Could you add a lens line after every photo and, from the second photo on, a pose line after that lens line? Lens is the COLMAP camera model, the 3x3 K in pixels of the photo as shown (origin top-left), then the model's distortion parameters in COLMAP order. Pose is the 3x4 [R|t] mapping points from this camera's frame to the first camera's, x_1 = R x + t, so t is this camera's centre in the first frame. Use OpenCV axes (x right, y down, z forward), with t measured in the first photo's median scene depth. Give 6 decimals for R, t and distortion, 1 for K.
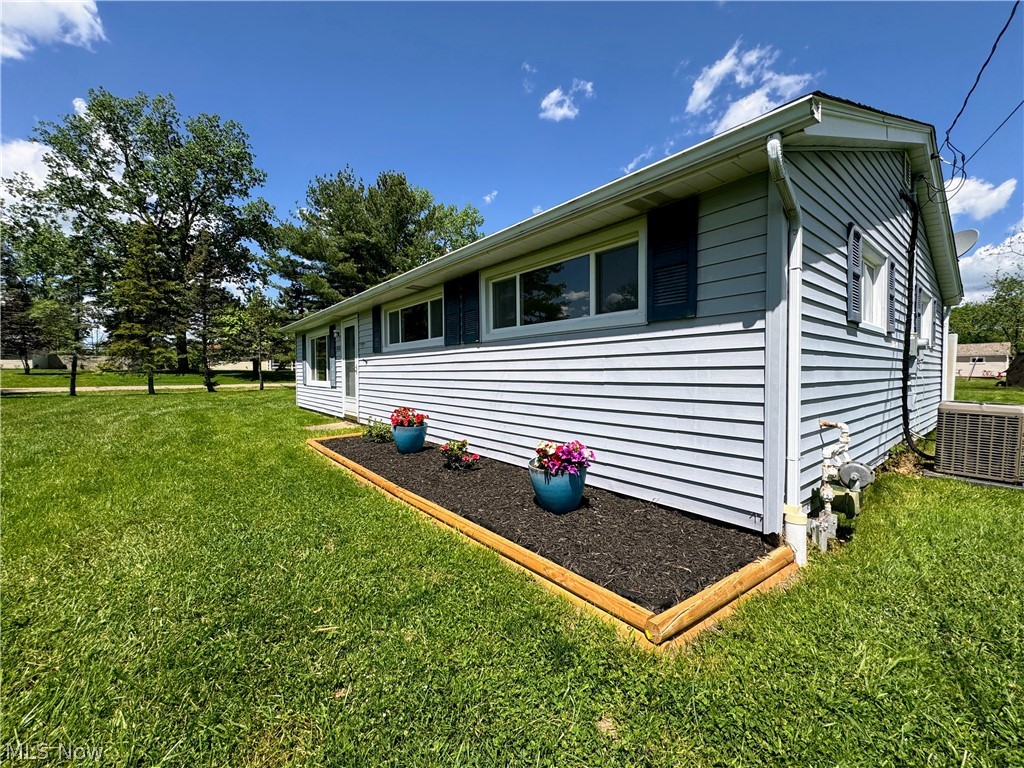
lens RADIAL K [[410.5, 0, 510.6], [0, 410.5, 379.6], [0, 0, 1]] dist [-0.000071, 0.001033]
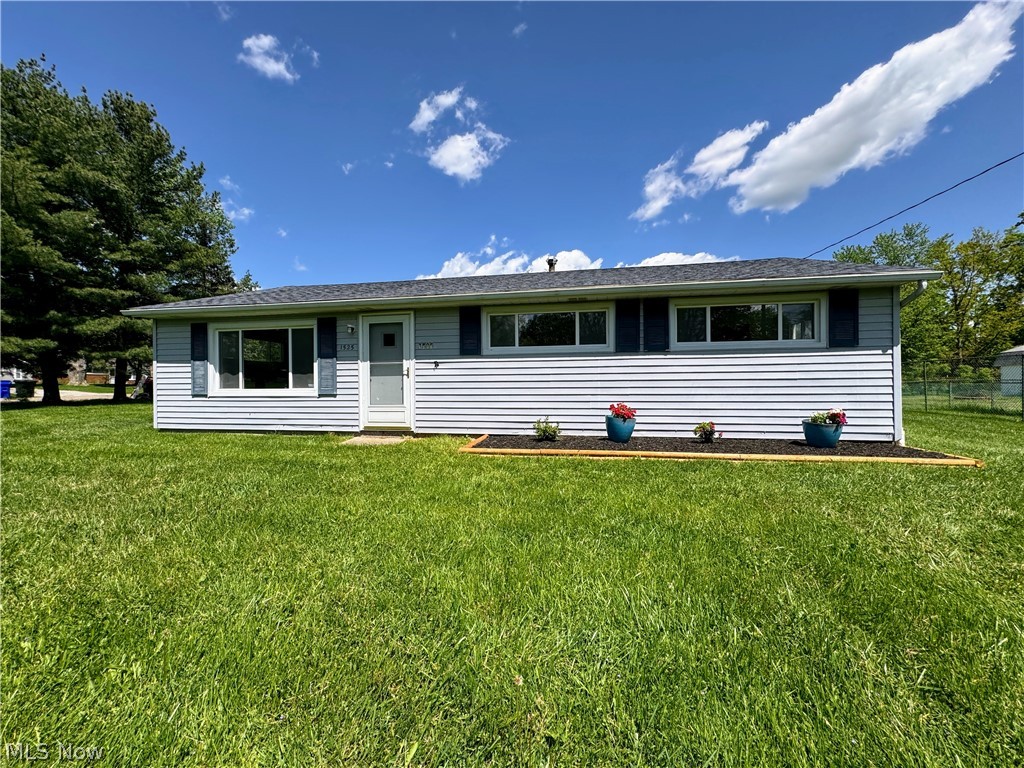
lens RADIAL K [[410.5, 0, 509.0], [0, 410.5, 392.0], [0, 0, 1]] dist [-0.000071, 0.001033]
pose [[0.753164, -0.043291, 0.656406, -1.353237], [0.022736, 0.998949, 0.039794, -0.024504], [-0.657439, -0.015047, 0.753357, 0.340118]]
